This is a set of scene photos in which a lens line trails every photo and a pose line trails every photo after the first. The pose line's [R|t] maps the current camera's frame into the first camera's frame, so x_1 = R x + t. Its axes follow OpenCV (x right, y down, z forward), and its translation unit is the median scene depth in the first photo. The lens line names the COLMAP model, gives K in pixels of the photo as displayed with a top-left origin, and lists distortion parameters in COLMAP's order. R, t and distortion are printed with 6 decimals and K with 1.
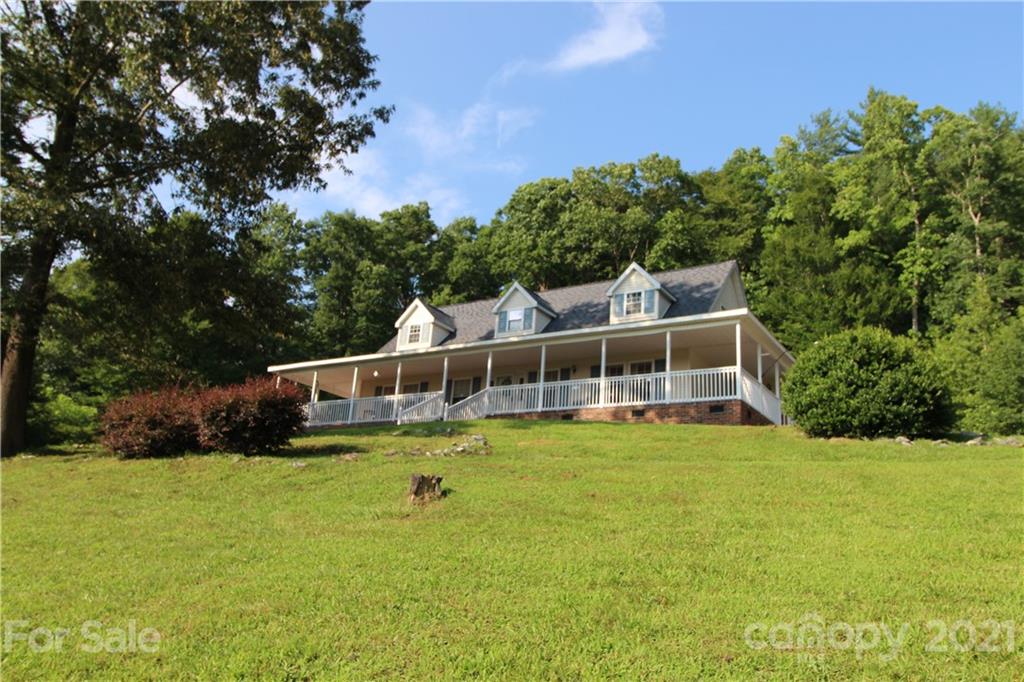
lens RADIAL K [[809.5, 0, 512.0], [0, 809.5, 341.0], [0, 0, 1]] dist [0.014308, 0.000176]
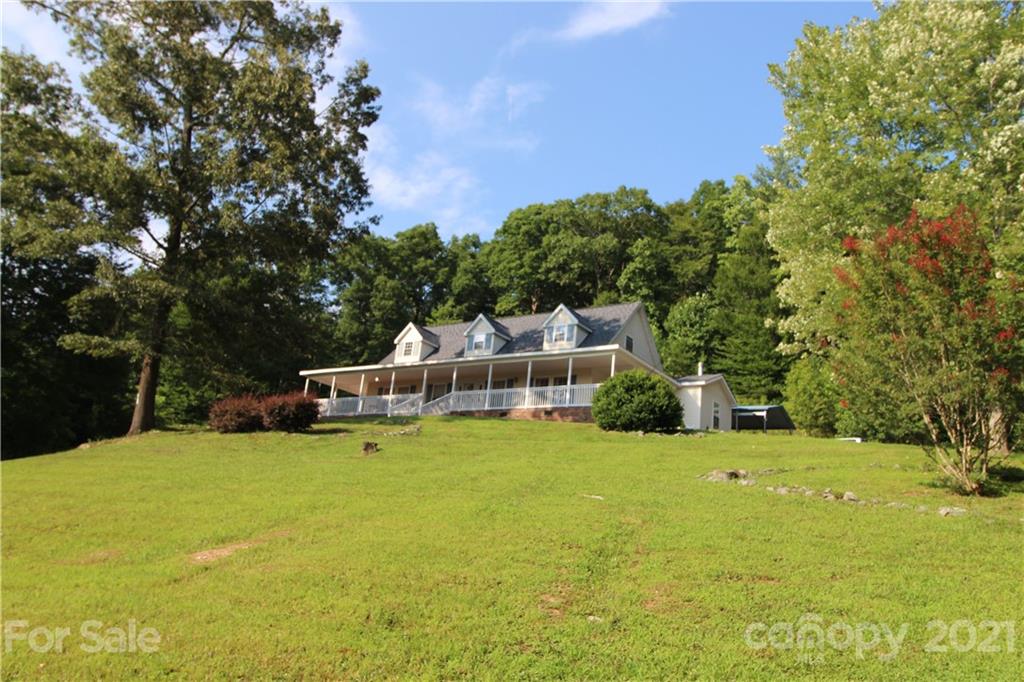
lens RADIAL K [[809.5, 0, 512.0], [0, 809.5, 341.0], [0, 0, 1]] dist [0.014308, 0.000176]
pose [[0.999193, 0.019744, -0.034965, 0.112597], [-0.019362, 0.999750, 0.011208, -0.046069], [0.035178, -0.010522, 0.999326, -0.383995]]
